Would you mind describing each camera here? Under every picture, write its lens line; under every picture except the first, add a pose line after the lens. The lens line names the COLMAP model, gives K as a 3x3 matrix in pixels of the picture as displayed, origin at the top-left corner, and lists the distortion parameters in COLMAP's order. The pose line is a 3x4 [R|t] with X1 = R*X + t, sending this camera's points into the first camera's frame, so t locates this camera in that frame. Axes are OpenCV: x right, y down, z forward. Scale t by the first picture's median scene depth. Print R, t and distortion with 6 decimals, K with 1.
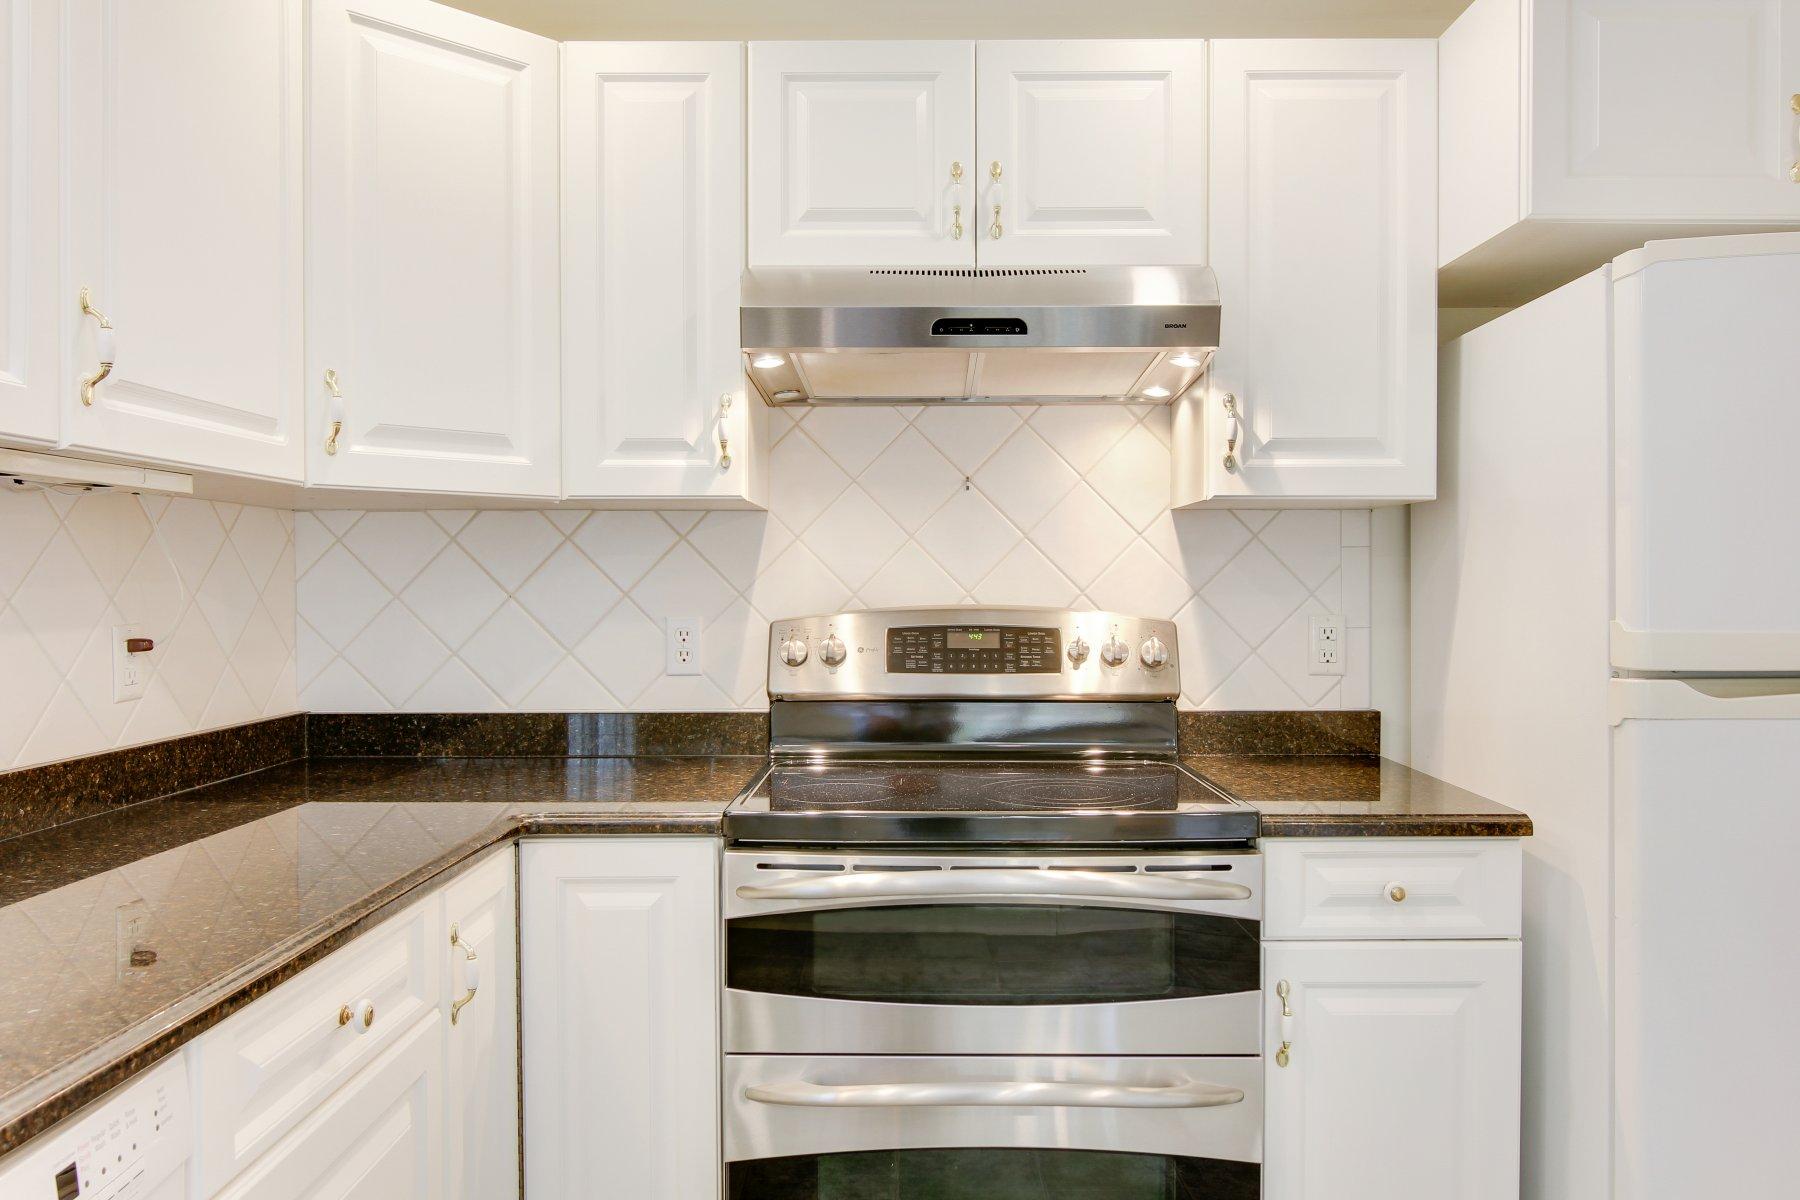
lens RADIAL K [[1290.2, 0, 900.0], [0, 1290.2, 600.0], [0, 0, 1]] dist [-0.001204, -0.000612]
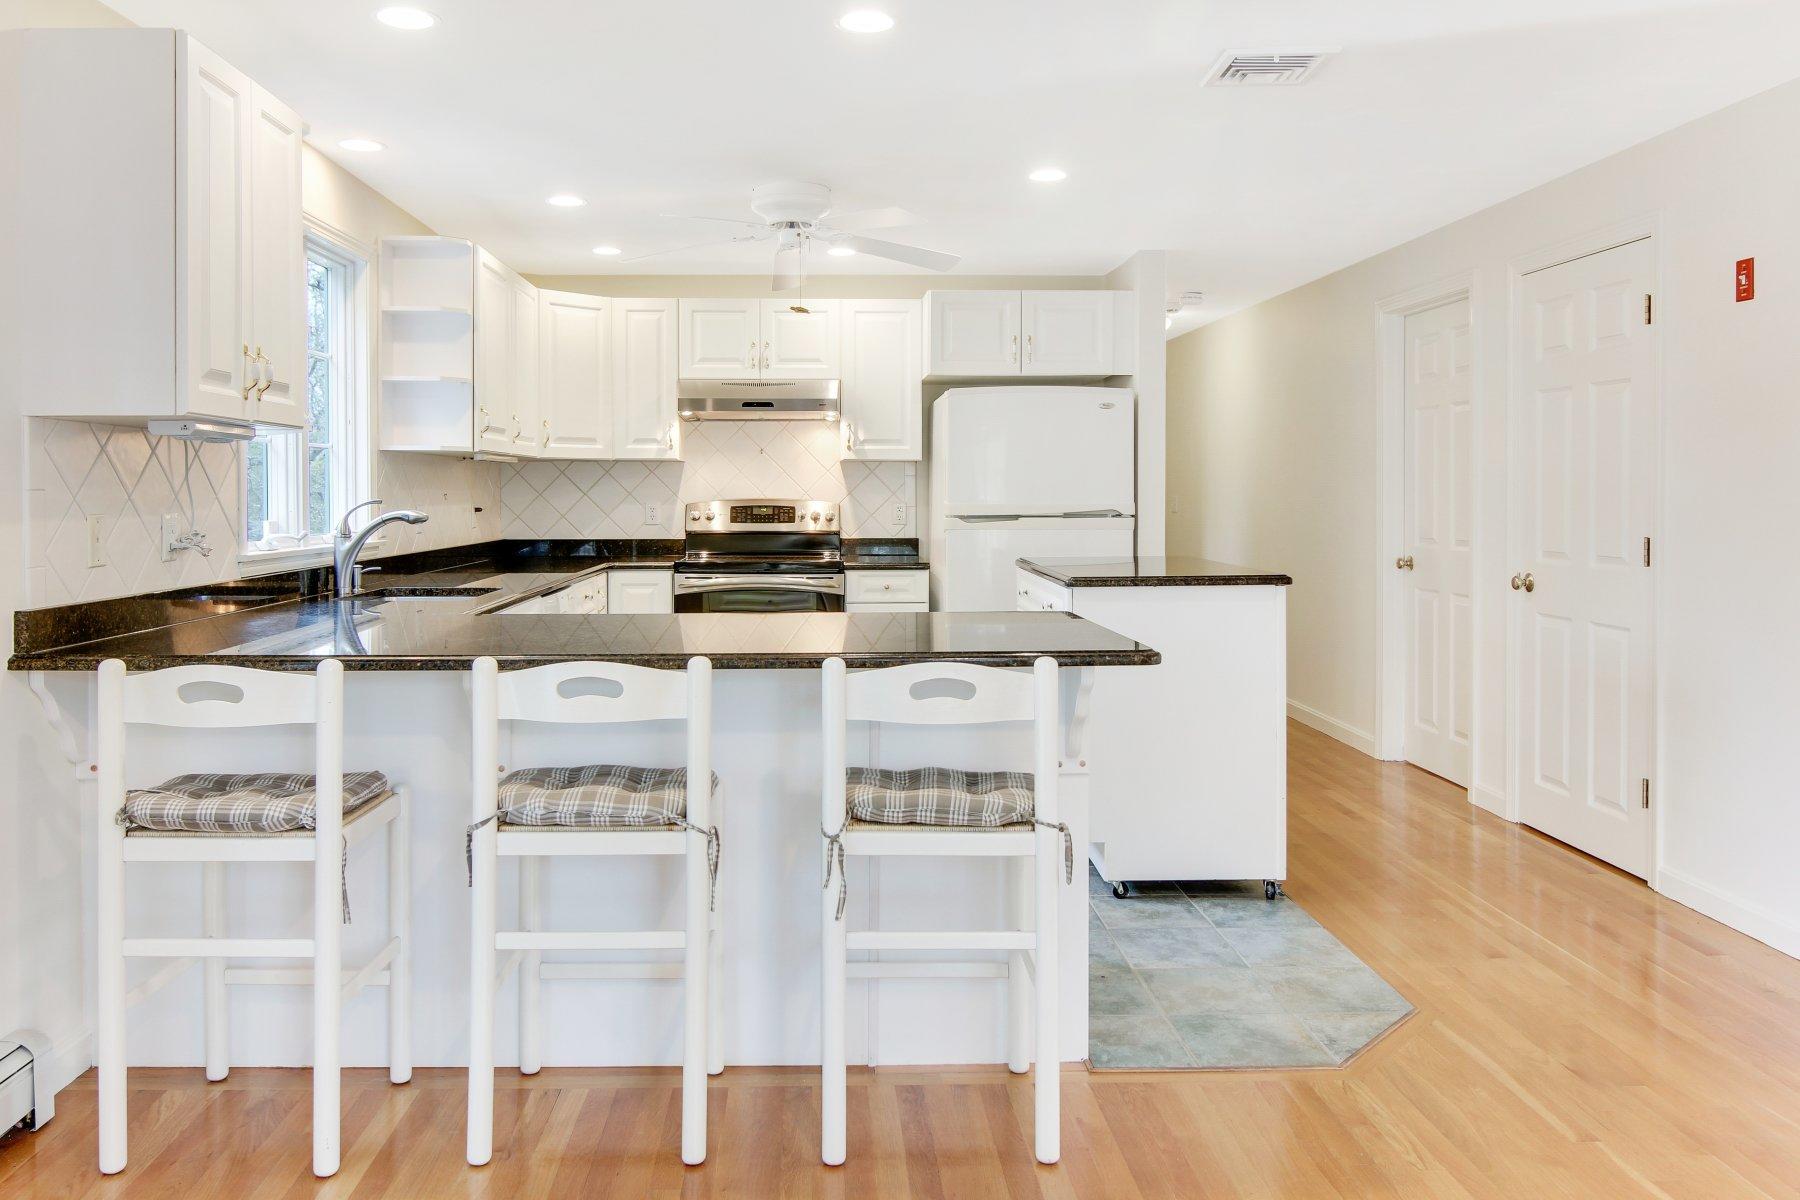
lens RADIAL K [[1323.2, 0, 852.4], [0, 1323.2, 504.7], [0, 0, 1]] dist [0.004758, -0.002089]
pose [[0.998935, 0.000911, 0.046136, 0.119887], [-0.000863, 0.999999, -0.001068, 0.021848], [-0.046137, 0.001027, 0.998935, -1.804935]]
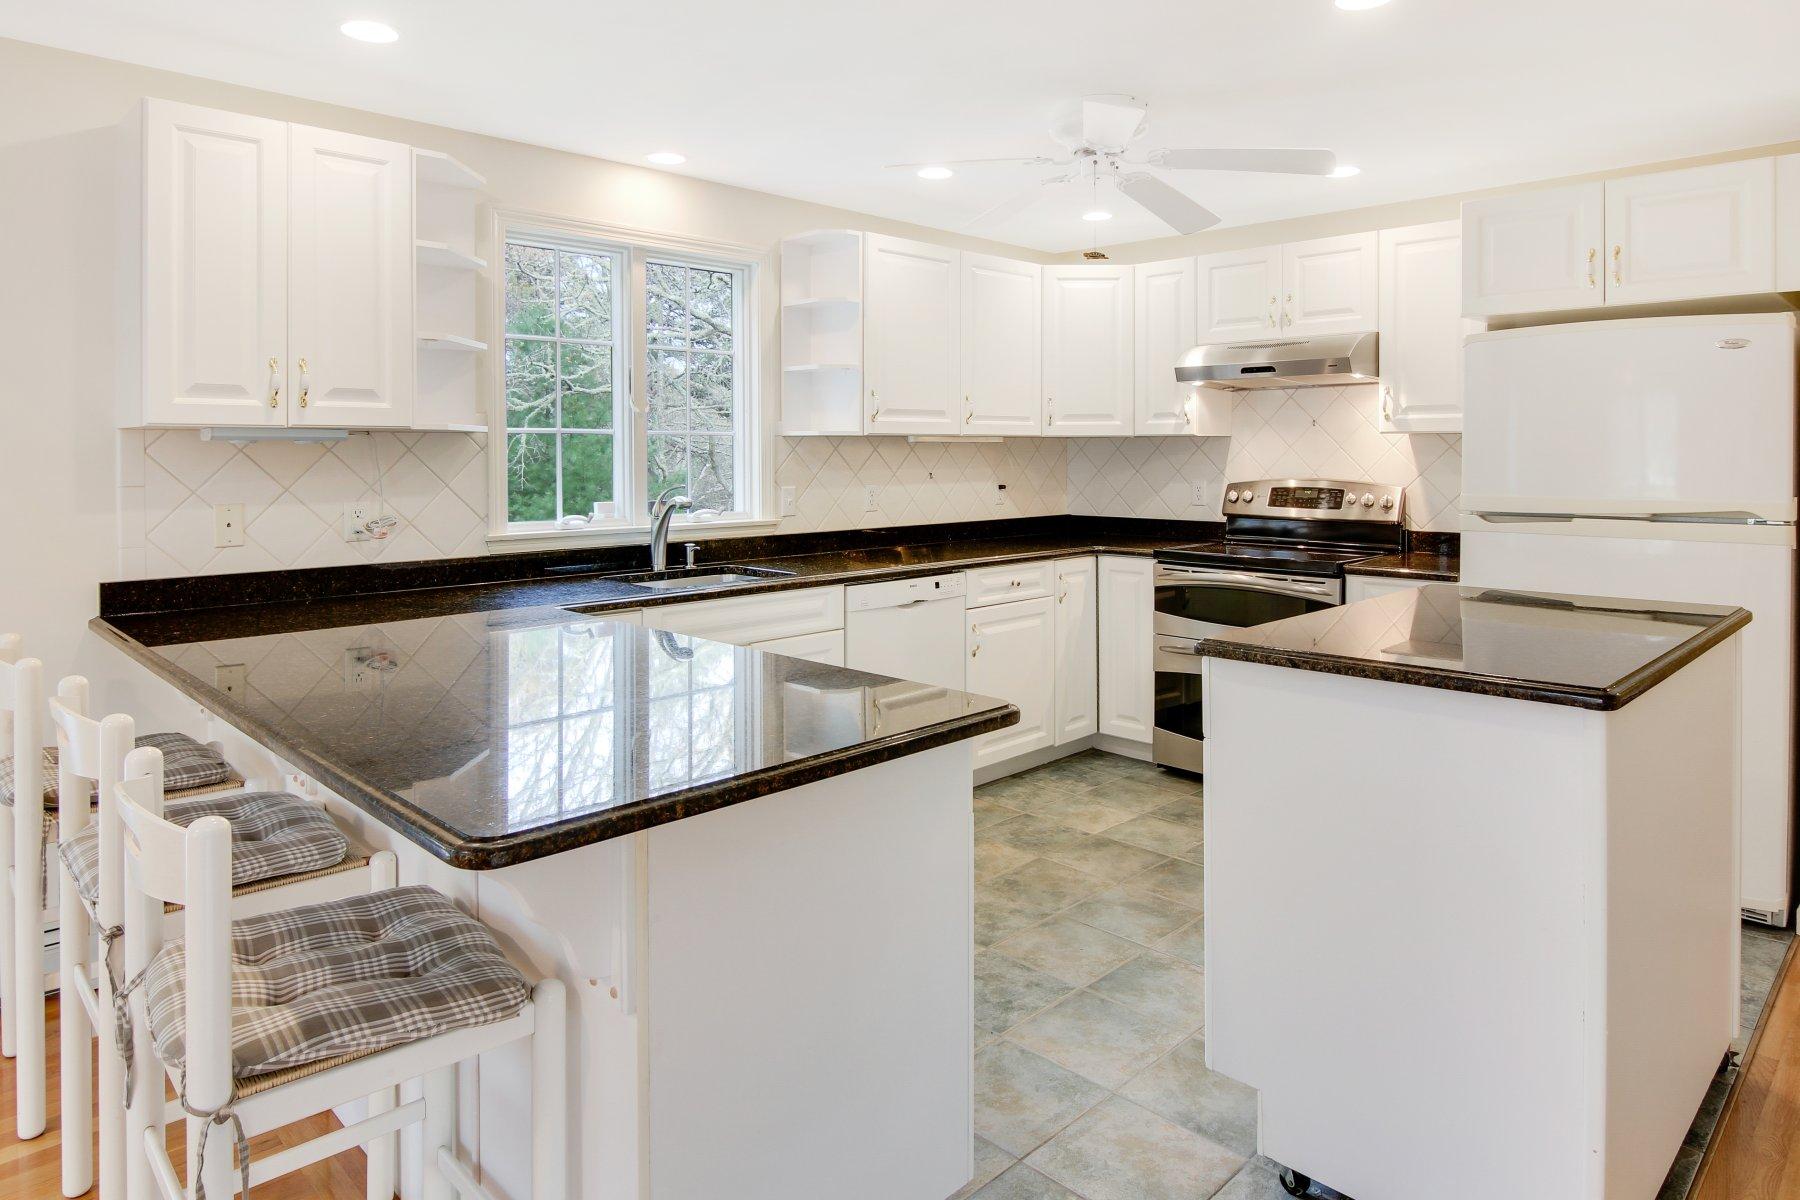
lens RADIAL K [[1093.5, 0, 919.9], [0, 1093.5, 458.5], [0, 0, 1]] dist [-0.003568, -0.015641]
pose [[0.723499, 0.005247, -0.690306, 0.920396], [-0.005678, 0.999983, 0.001651, -0.030989], [0.690302, 0.002725, 0.723516, -0.884537]]
